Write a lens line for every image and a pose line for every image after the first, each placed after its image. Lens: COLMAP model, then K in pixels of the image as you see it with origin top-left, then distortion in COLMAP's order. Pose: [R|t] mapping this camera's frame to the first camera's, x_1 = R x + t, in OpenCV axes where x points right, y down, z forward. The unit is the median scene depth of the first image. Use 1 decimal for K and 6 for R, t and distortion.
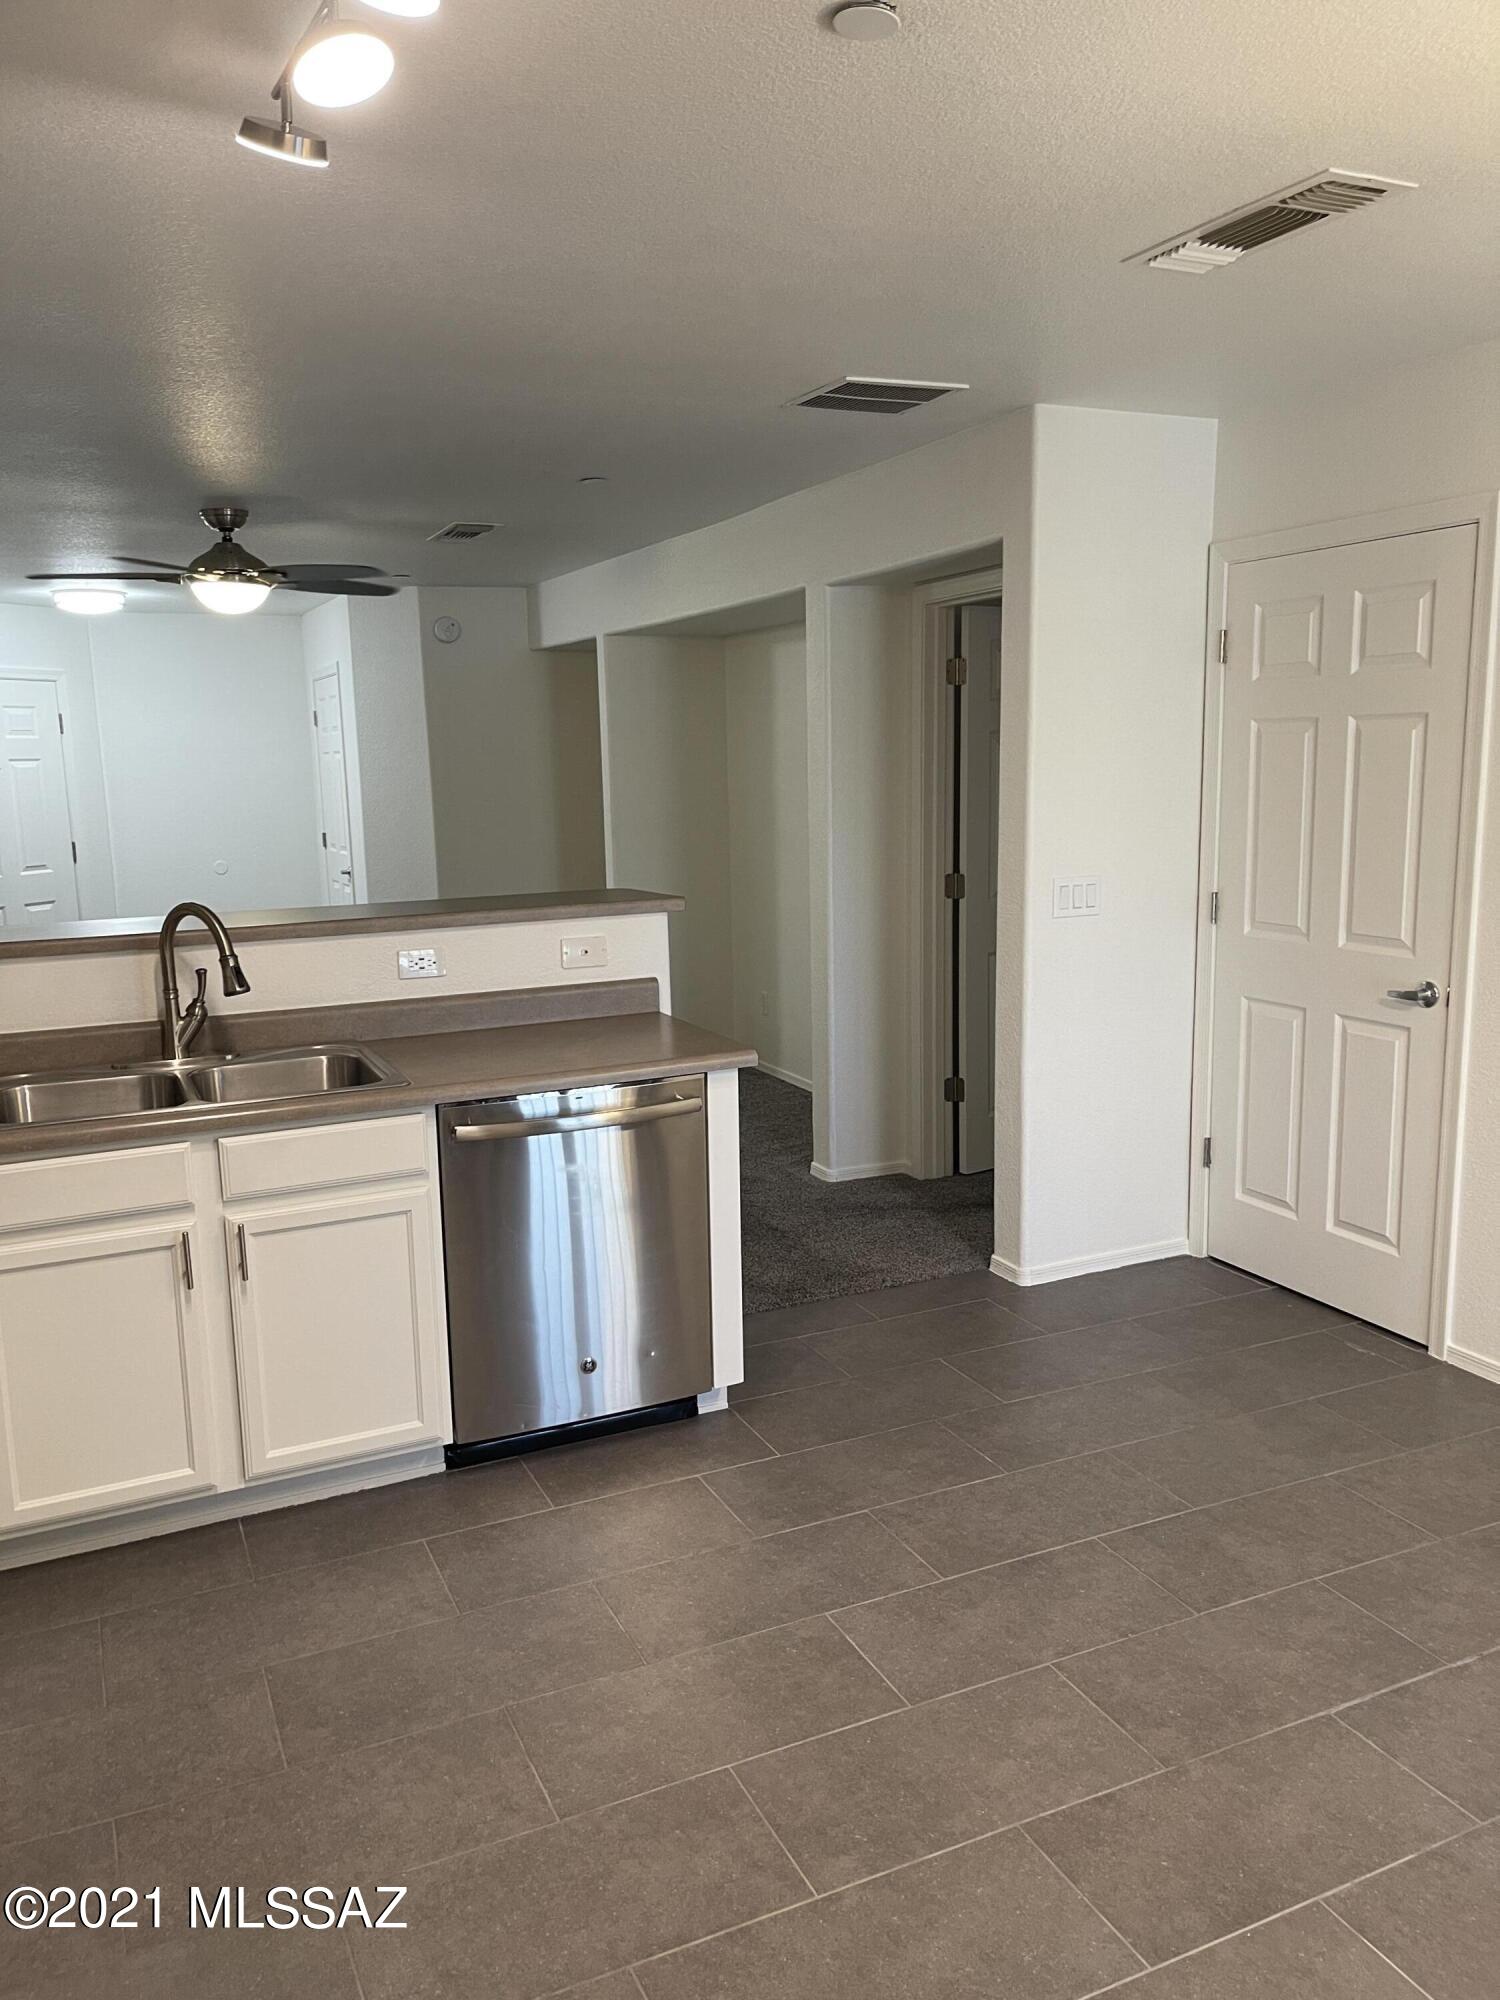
lens RADIAL K [[1518.7, 0, 743.9], [0, 1518.7, 997.4], [0, 0, 1]] dist [0.022503, -0.007604]
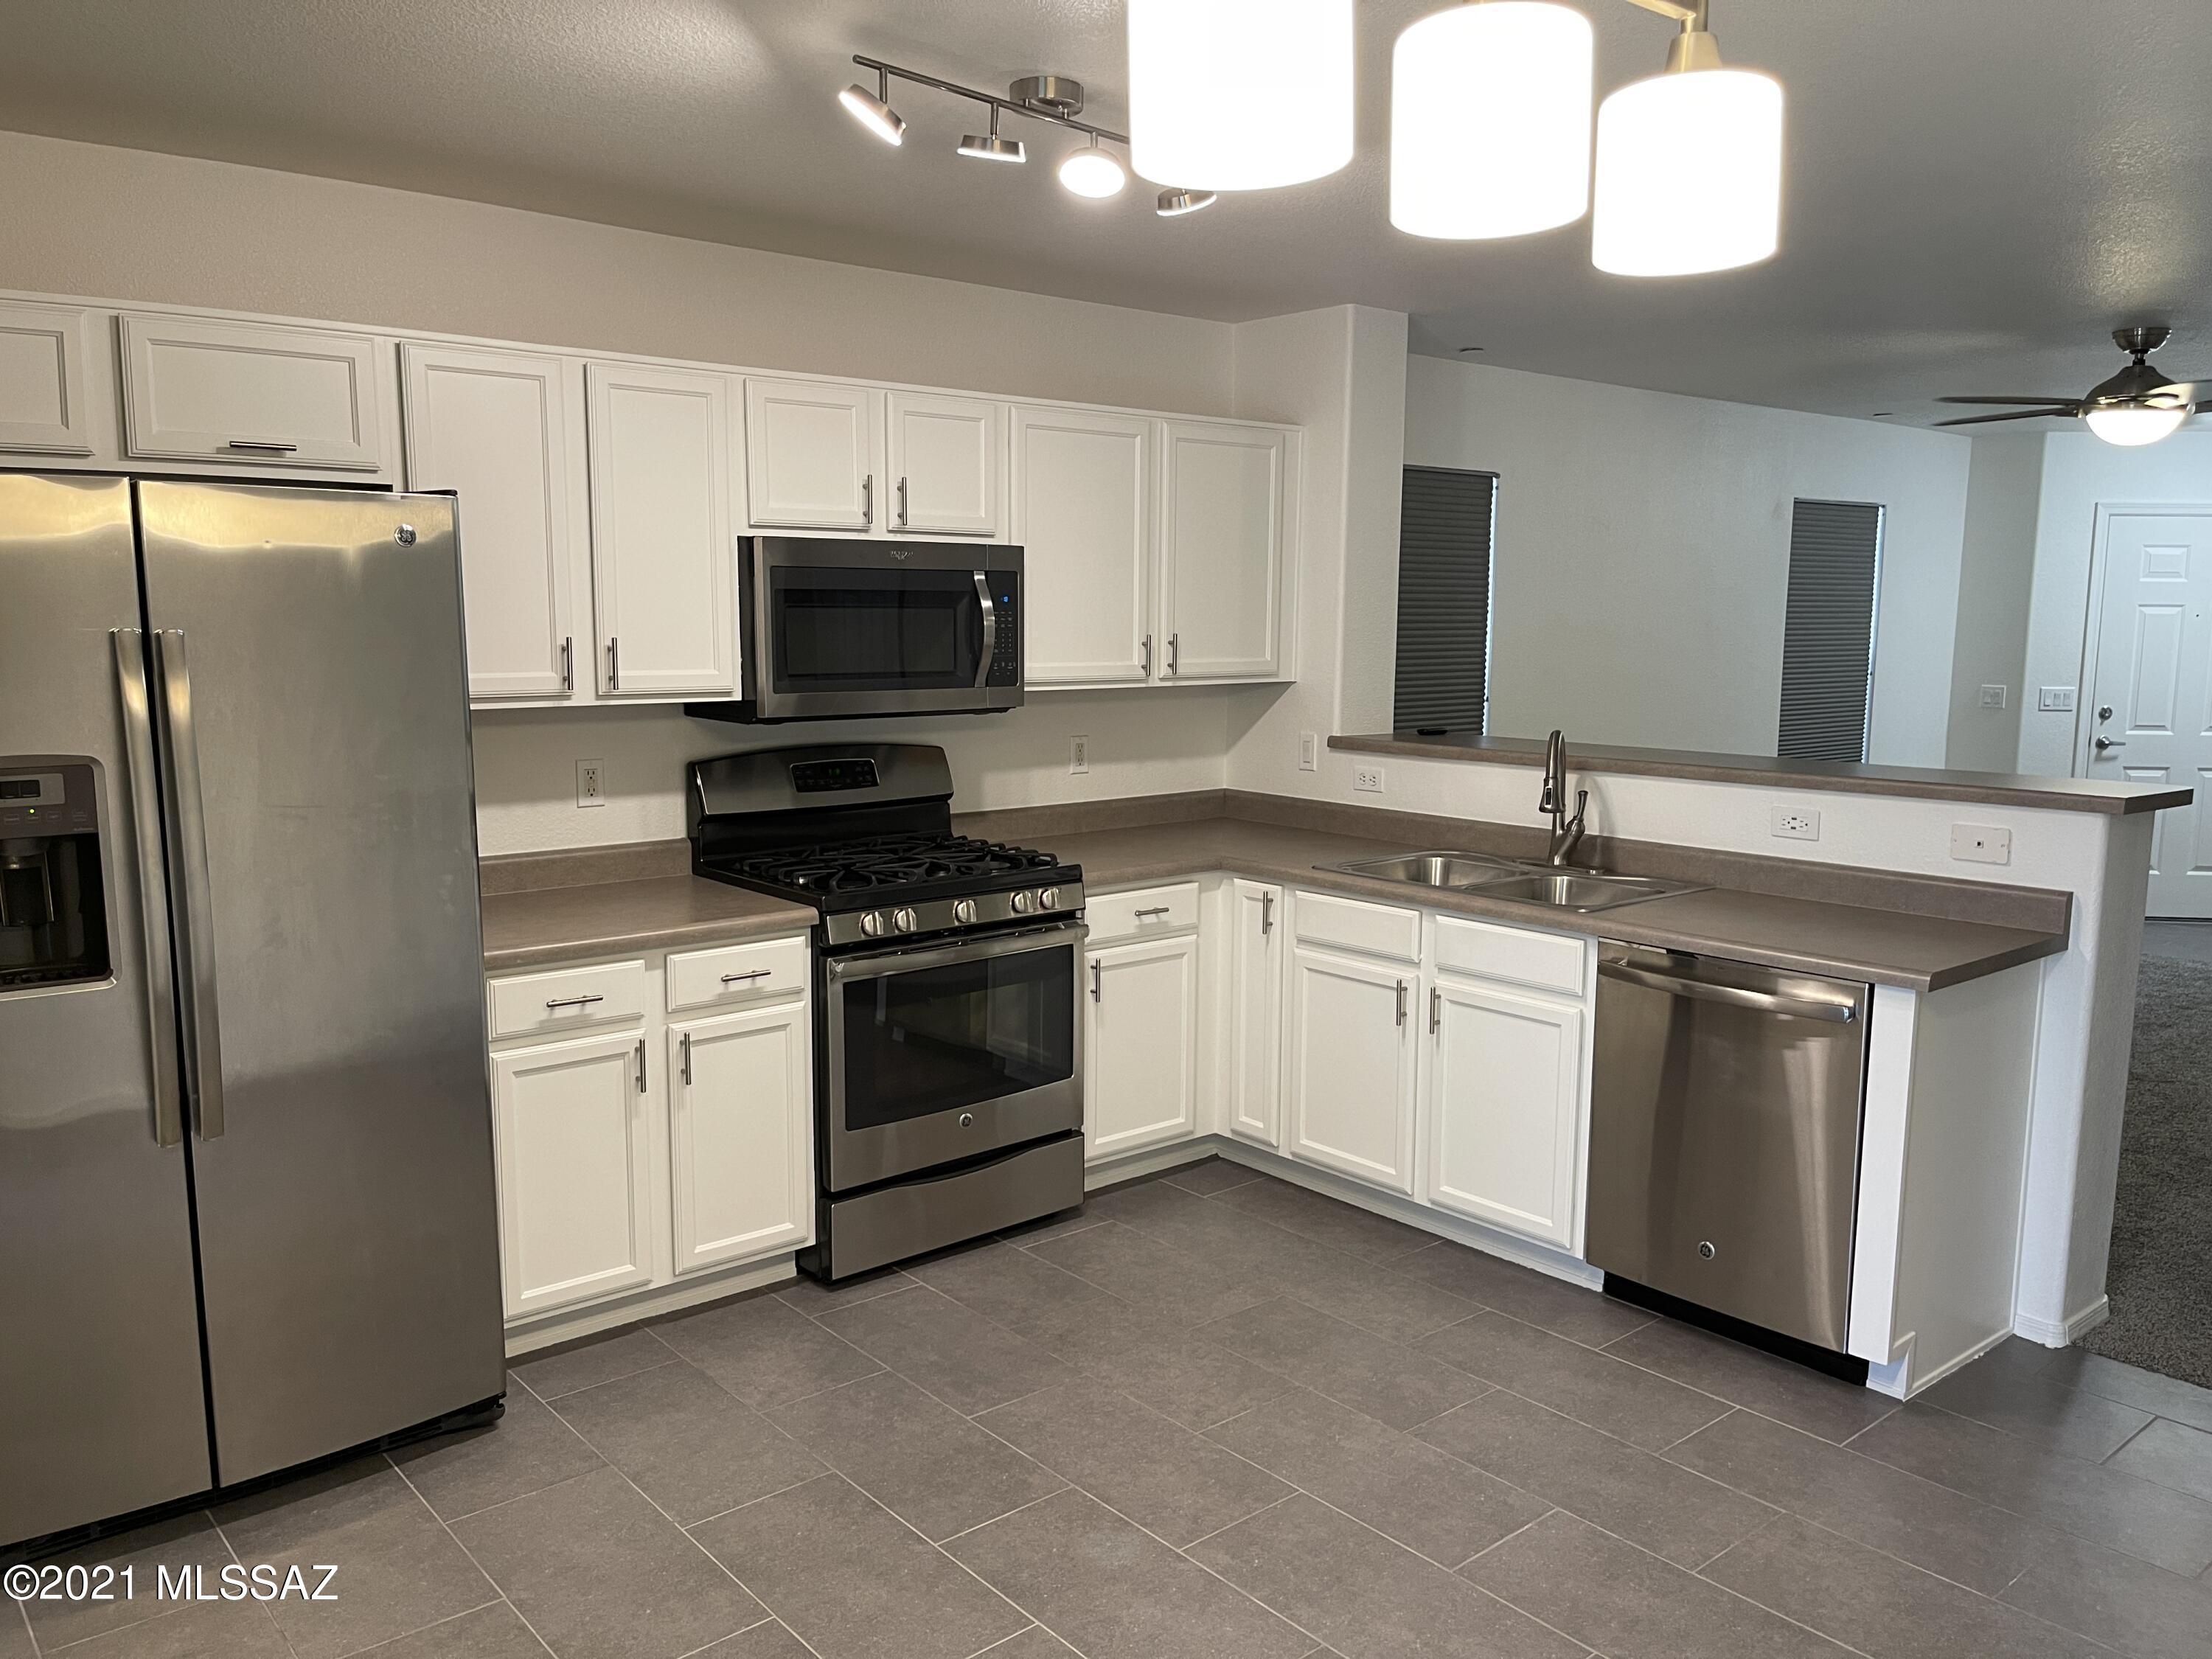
lens RADIAL K [[1679.7, 0, 1098.2], [0, 1679.7, 836.1], [0, 0, 1]] dist [0.022503, -0.007604]
pose [[0.265062, 0.151149, -0.952311, 0.766747], [-0.166522, 0.979973, 0.109190, -0.064051], [0.949743, 0.129639, 0.284924, 0.305976]]
